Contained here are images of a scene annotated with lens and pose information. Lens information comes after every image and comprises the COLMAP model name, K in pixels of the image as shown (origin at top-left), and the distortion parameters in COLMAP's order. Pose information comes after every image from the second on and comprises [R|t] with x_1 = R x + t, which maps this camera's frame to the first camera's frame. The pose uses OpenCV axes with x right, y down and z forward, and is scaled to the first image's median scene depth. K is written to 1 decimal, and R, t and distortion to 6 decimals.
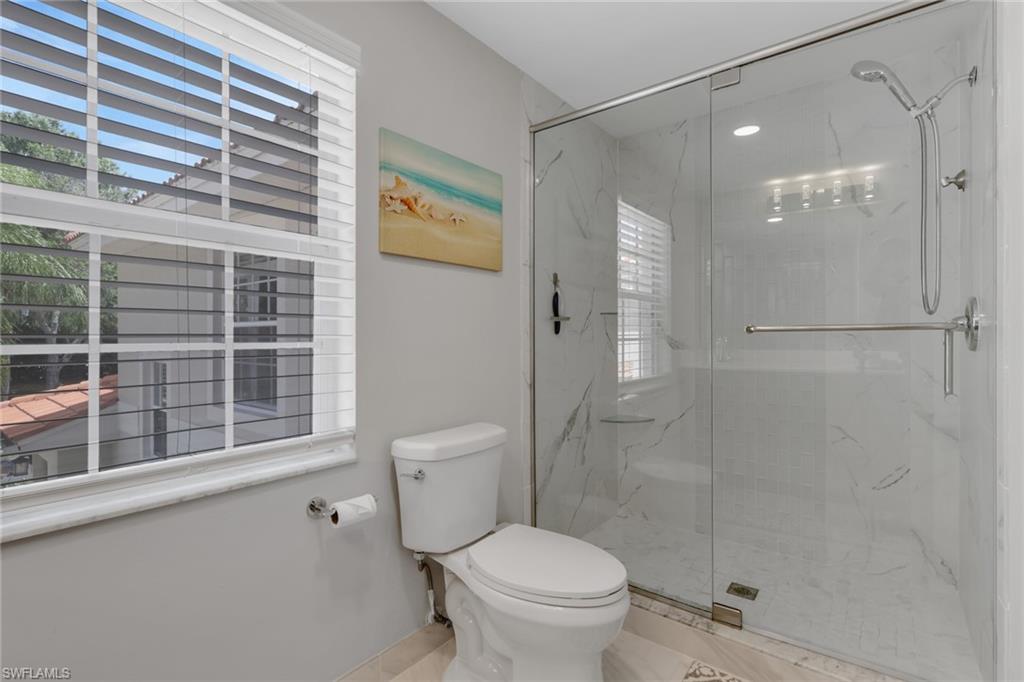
lens RADIAL K [[470.4, 0, 512.0], [0, 470.4, 341.0], [0, 0, 1]] dist [-0.002047, -0.000357]
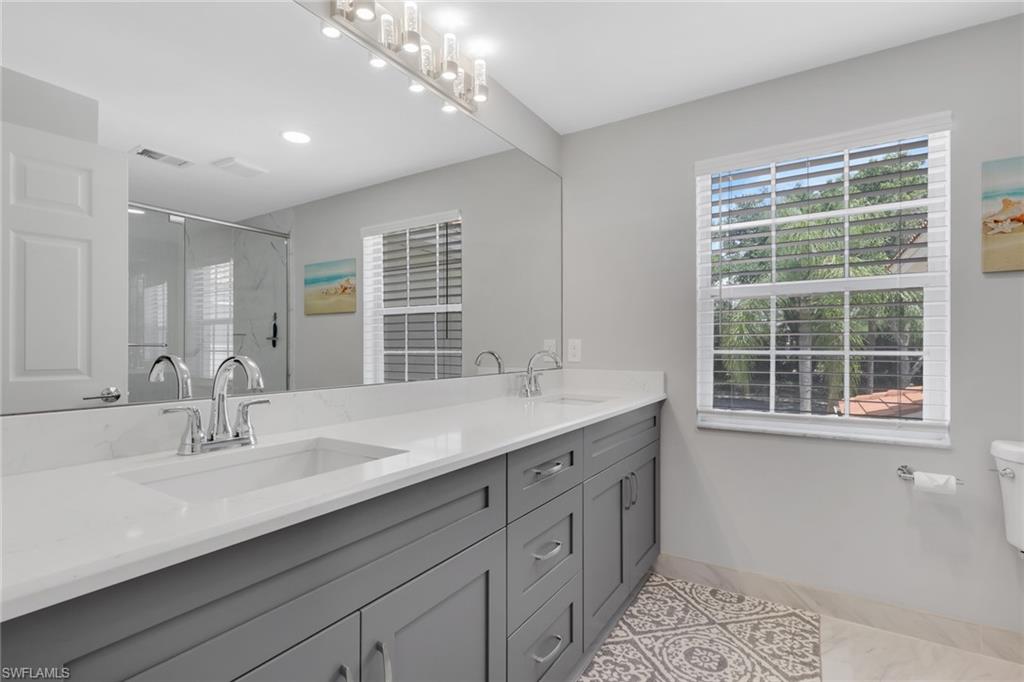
lens RADIAL K [[485.7, 0, 511.1], [0, 485.7, 350.3], [0, 0, 1]] dist [-0.001703, -0.000242]
pose [[0.080523, 0.008390, -0.996717, 0.801402], [-0.007351, 0.999942, 0.007824, -0.001715], [0.996726, 0.006697, 0.080580, -0.231870]]
